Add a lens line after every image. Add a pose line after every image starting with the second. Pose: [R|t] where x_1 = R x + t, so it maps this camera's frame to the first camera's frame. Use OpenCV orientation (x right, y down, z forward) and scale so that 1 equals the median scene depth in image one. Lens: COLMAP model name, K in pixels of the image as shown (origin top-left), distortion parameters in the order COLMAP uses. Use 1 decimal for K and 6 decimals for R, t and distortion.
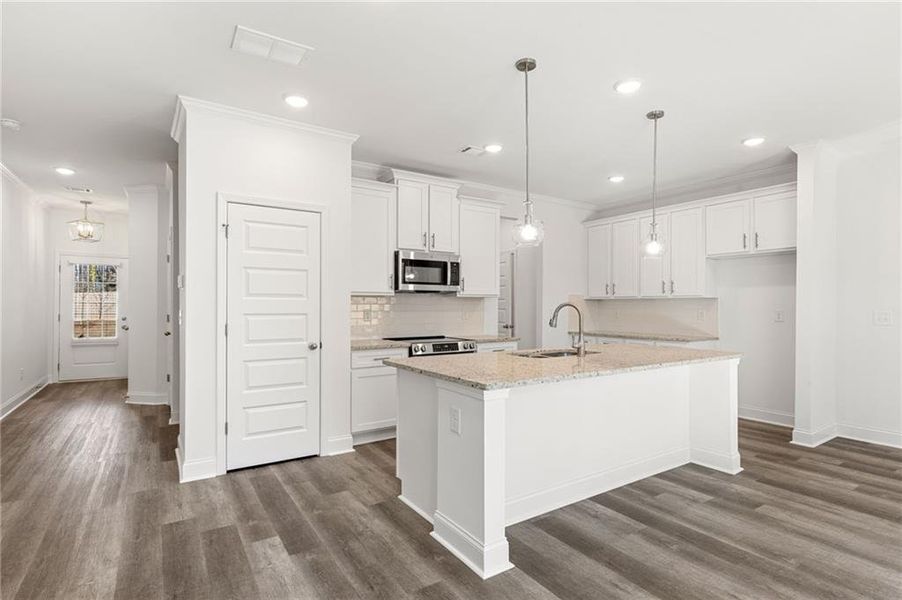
lens RADIAL K [[449.9, 0, 451.1], [0, 449.9, 309.5], [0, 0, 1]] dist [-0.004032, -0.000932]
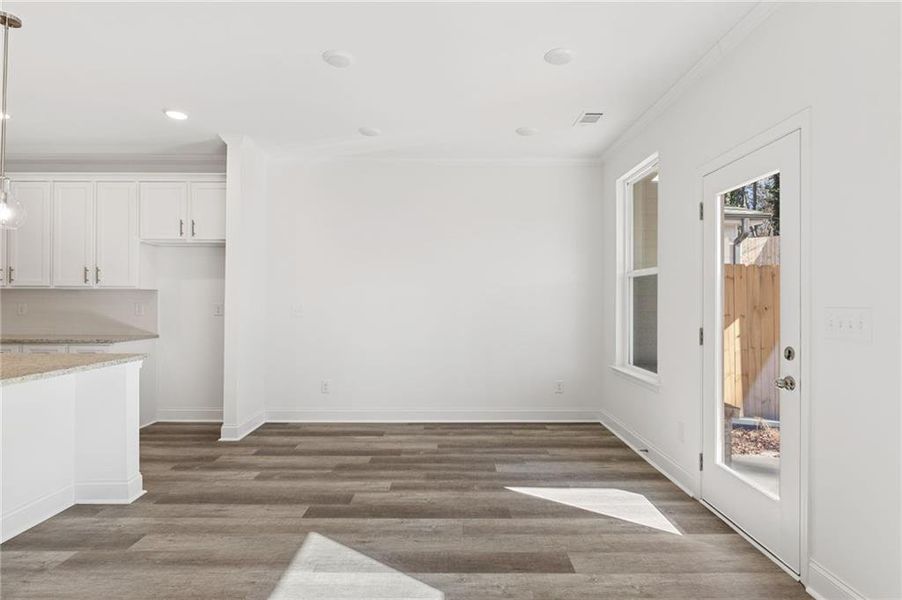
lens RADIAL K [[460.9, 0, 451.0], [0, 460.9, 300.0], [0, 0, 1]] dist [0.002278, 0.000446]
pose [[0.551343, 0.002756, 0.834274, 0.217416], [0.004348, 0.999971, -0.006177, 0.002868], [-0.834267, 0.007033, 0.551316, 0.035505]]
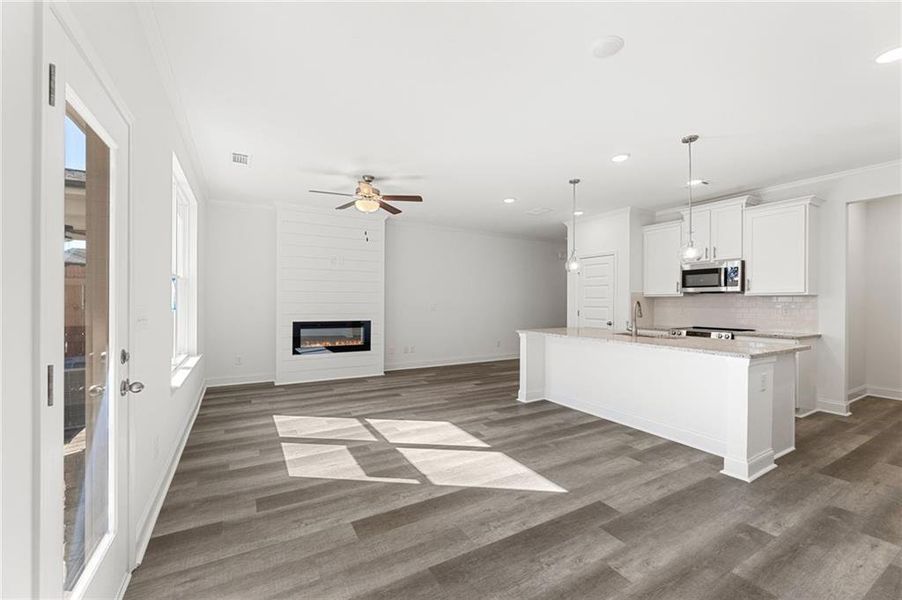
lens RADIAL K [[366.7, 0, 451.0], [0, 366.7, 300.0], [0, 0, 1]] dist [-0.001074, -0.000126]
pose [[-0.061700, -0.008048, -0.998062, 1.293162], [-0.014623, 0.999867, -0.007159, 0.000990], [0.997988, 0.014153, -0.061810, 0.393445]]
